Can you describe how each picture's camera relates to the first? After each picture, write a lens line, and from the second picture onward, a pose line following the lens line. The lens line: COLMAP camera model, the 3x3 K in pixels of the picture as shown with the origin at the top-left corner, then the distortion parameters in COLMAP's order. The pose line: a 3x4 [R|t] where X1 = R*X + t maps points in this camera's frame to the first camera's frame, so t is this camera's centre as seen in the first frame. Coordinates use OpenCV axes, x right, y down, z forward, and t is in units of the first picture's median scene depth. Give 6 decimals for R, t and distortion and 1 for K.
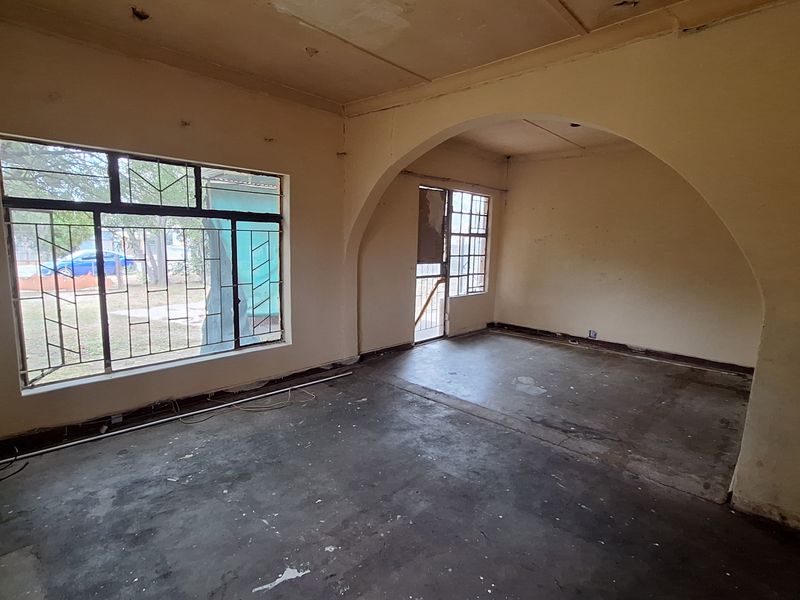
lens RADIAL K [[416.6, 0, 397.8], [0, 416.6, 301.9], [0, 0, 1]] dist [-0.002097, 0.000381]
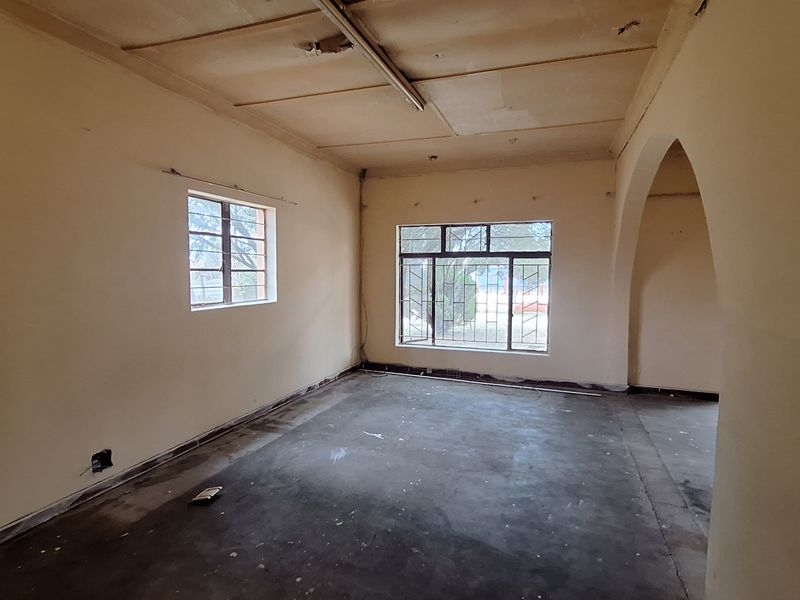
lens RADIAL K [[416.6, 0, 397.9], [0, 416.6, 303.4], [0, 0, 1]] dist [-0.002097, 0.000381]
pose [[0.389692, 0.053813, -0.919372, 0.828872], [-0.128983, 0.991641, 0.003372, 0.002166], [0.911868, 0.117270, 0.393375, 0.117659]]
